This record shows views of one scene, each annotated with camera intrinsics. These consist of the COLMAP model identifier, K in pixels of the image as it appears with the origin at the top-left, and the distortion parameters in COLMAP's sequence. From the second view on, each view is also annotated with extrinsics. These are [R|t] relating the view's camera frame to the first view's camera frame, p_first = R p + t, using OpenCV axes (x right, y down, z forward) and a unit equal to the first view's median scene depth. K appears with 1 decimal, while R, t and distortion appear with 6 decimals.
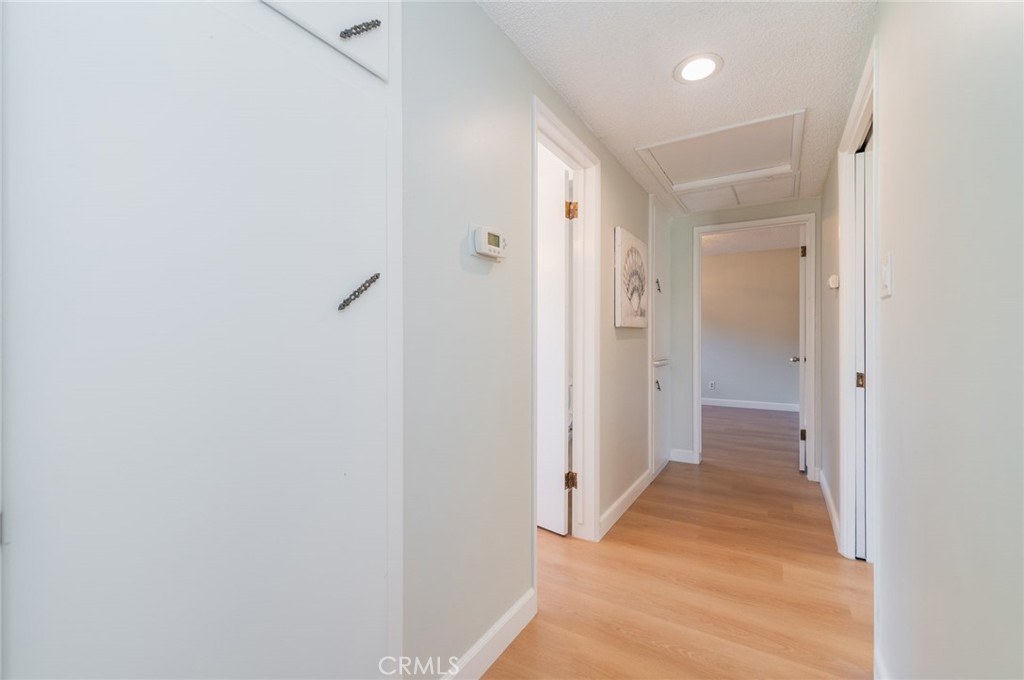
lens RADIAL K [[402.6, 0, 515.8], [0, 402.6, 337.7], [0, 0, 1]] dist [0.010534, -0.001482]
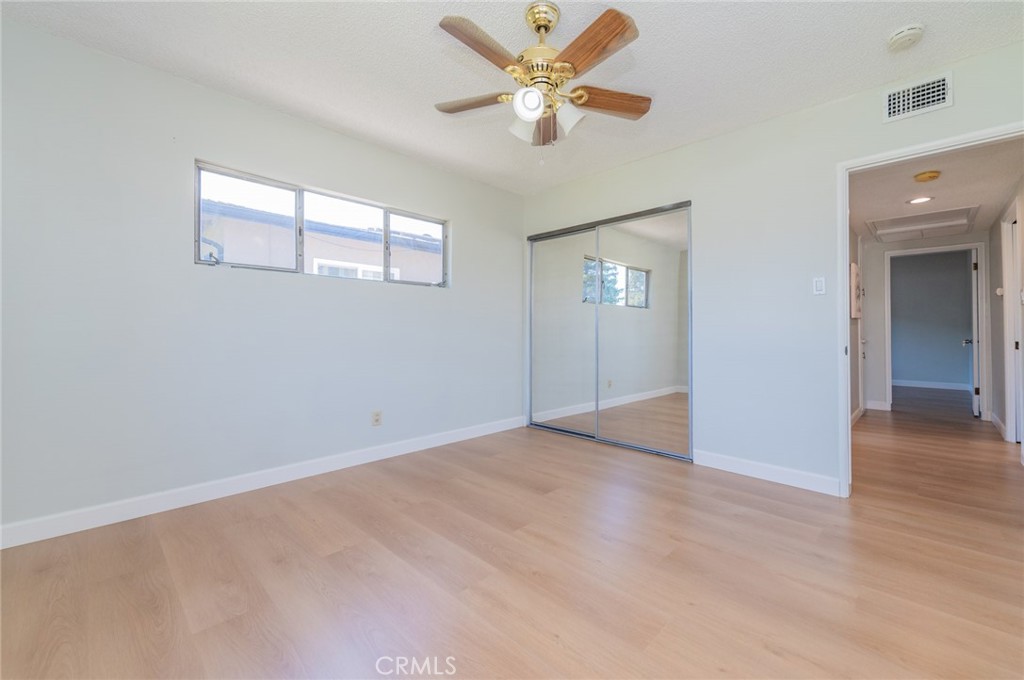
lens RADIAL K [[402.6, 0, 515.4], [0, 402.6, 325.7], [0, 0, 1]] dist [0.010534, -0.001482]
pose [[0.977043, 0.000484, -0.213040, -0.660882], [-0.004277, 0.999840, -0.017344, 0.036288], [0.212997, 0.017857, 0.976890, -0.868048]]
